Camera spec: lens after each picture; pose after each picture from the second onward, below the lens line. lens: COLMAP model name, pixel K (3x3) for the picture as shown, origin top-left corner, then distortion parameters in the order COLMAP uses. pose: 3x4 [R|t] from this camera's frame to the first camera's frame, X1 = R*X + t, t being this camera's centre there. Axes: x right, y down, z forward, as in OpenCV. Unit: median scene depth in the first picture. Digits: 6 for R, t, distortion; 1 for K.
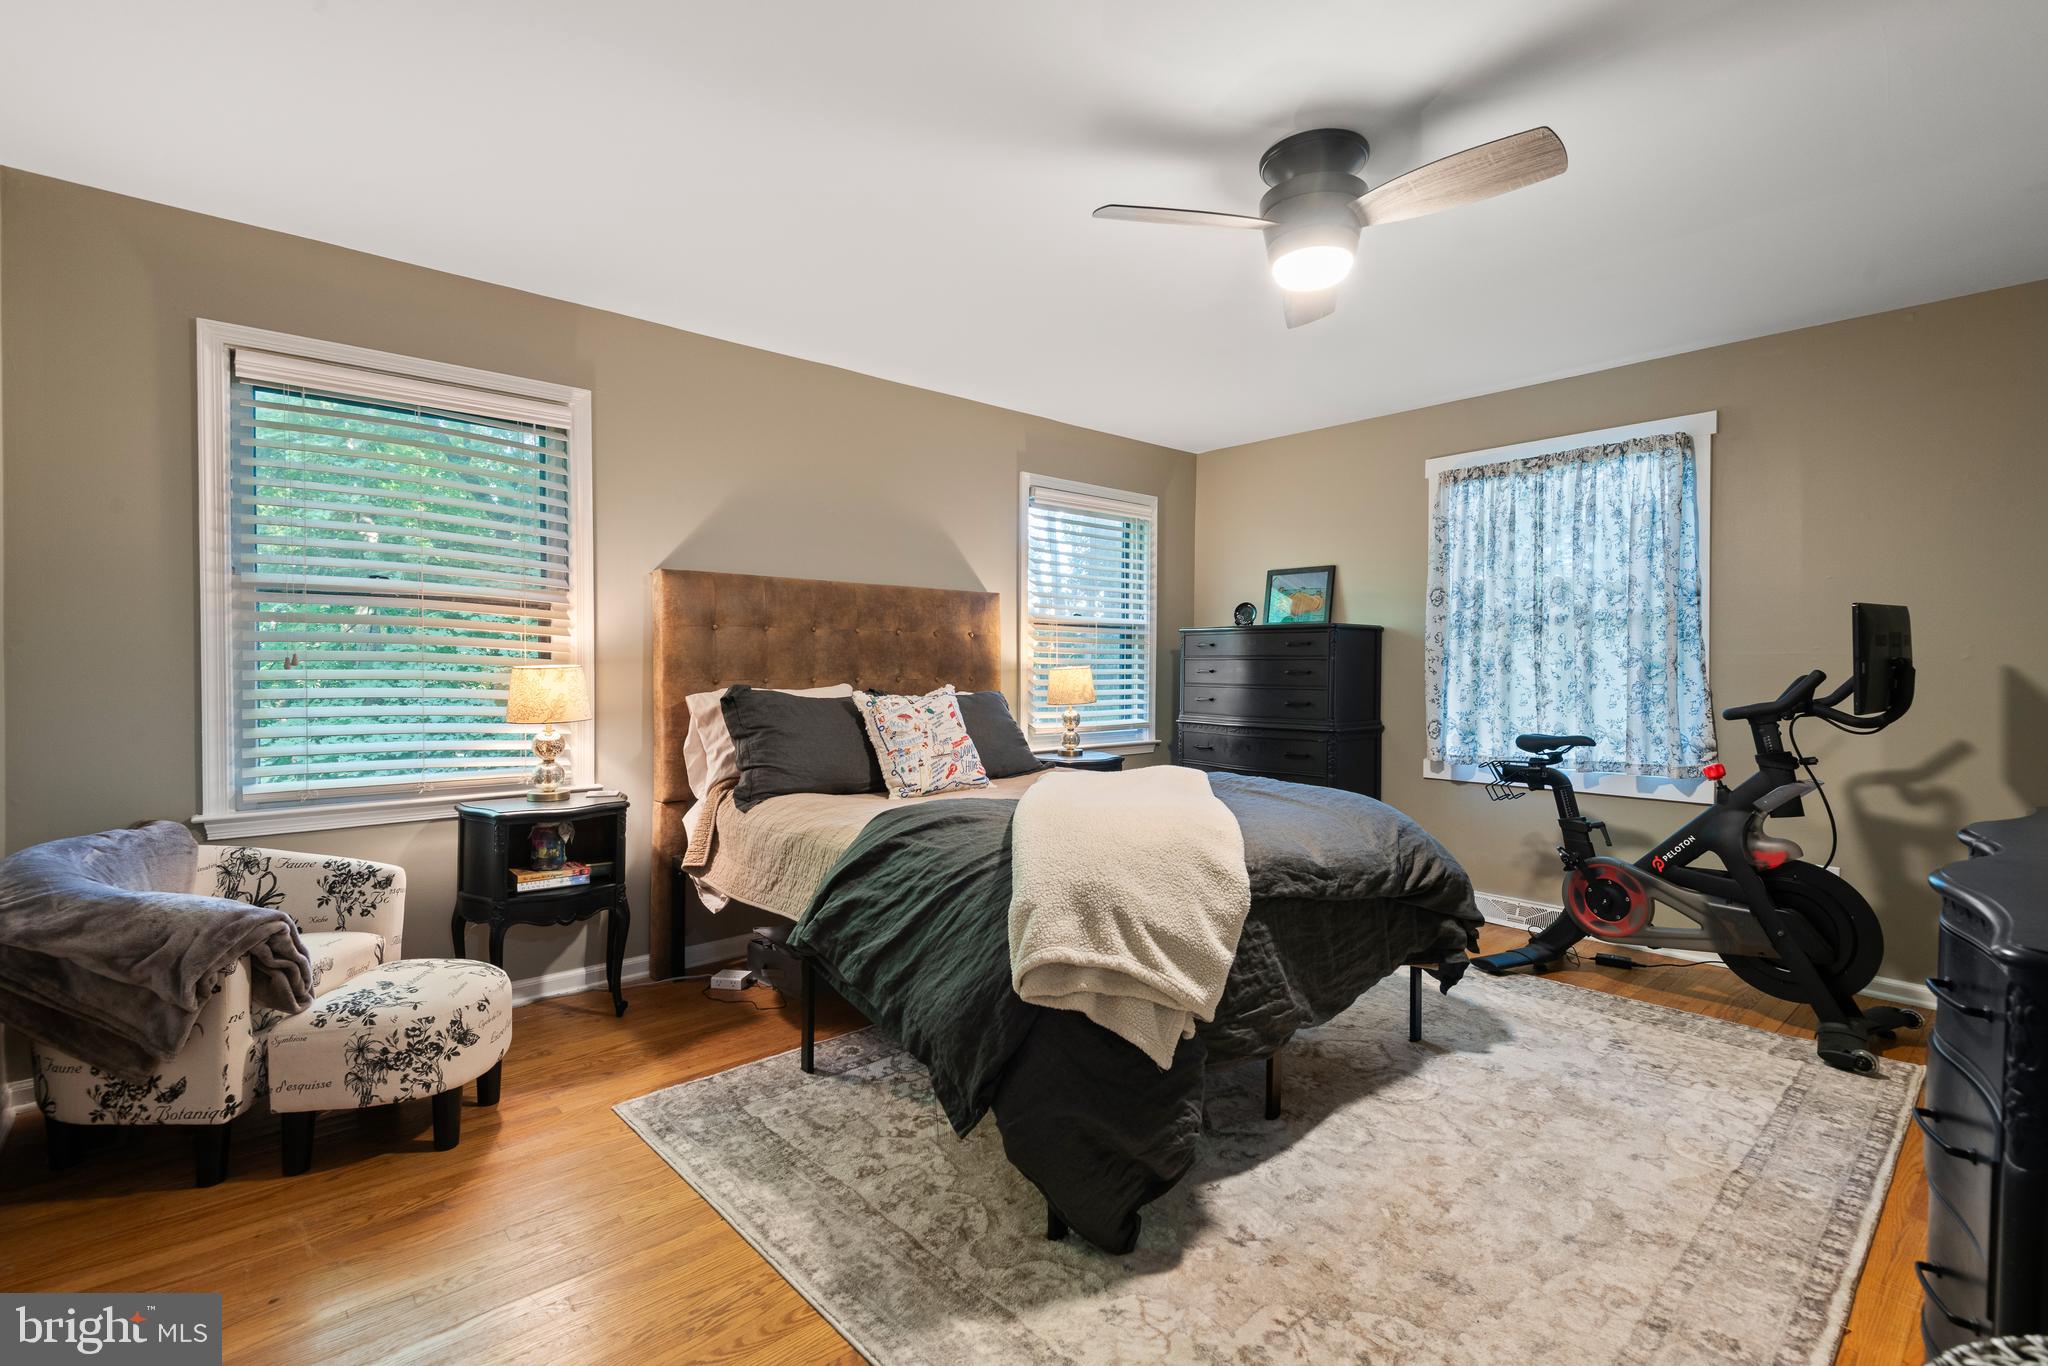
lens RADIAL K [[923.9, 0, 1020.3], [0, 923.9, 668.1], [0, 0, 1]] dist [0.030030, -0.021033]
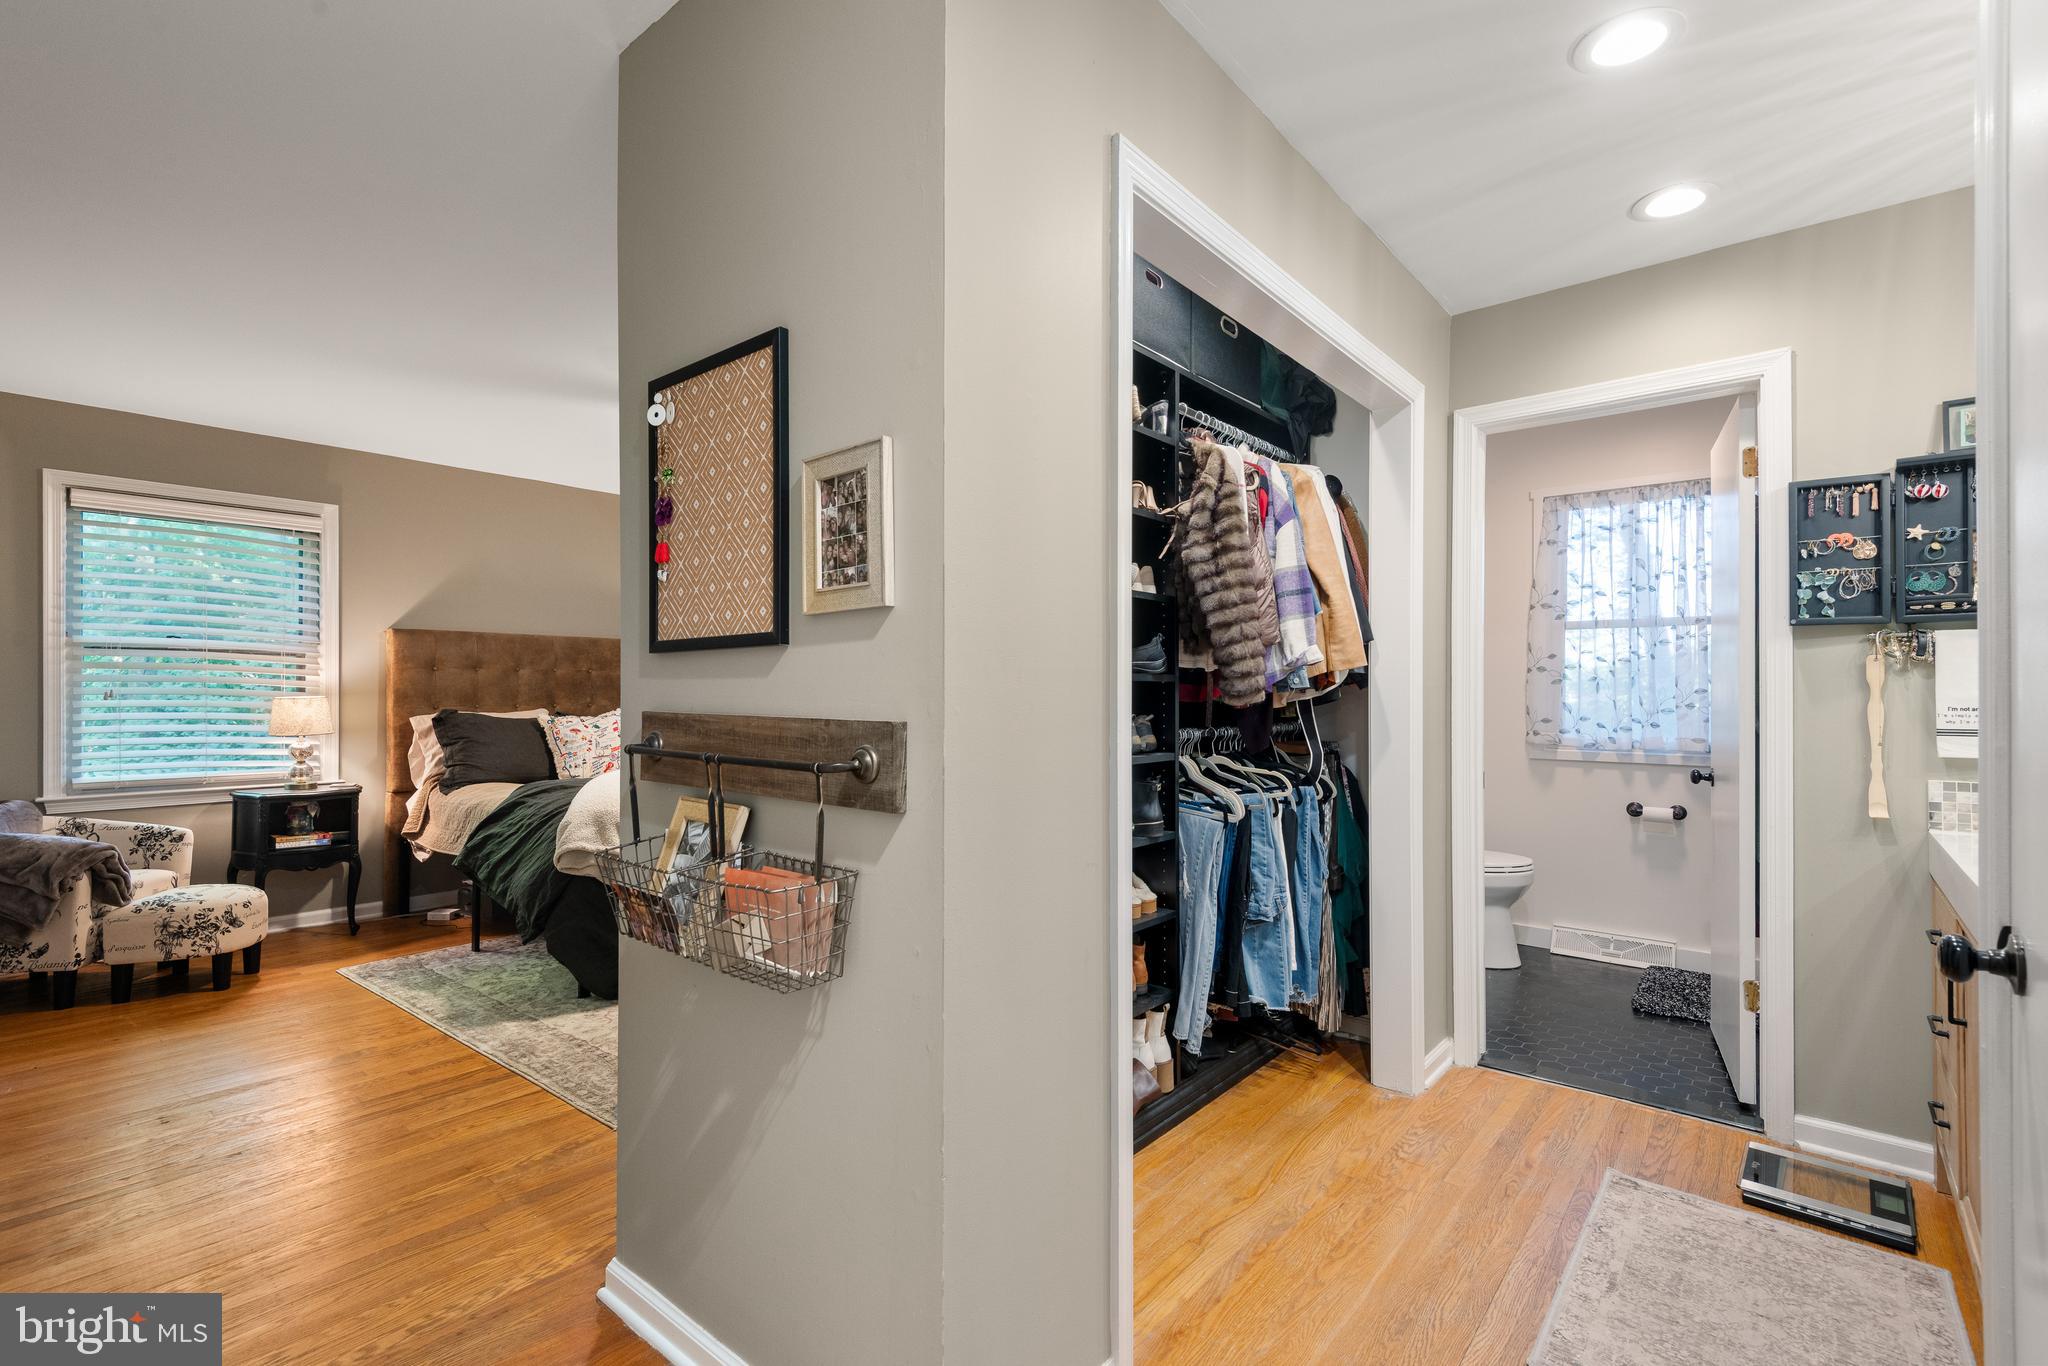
lens RADIAL K [[921.7, 0, 1024.0], [0, 921.7, 683.0], [0, 0, 1]] dist [0.001924, -0.004862]
pose [[0.987465, -0.003605, 0.157794, 0.444702], [0.006148, 0.999859, -0.015631, 0.006147], [-0.157716, 0.016405, 0.987348, -0.701671]]
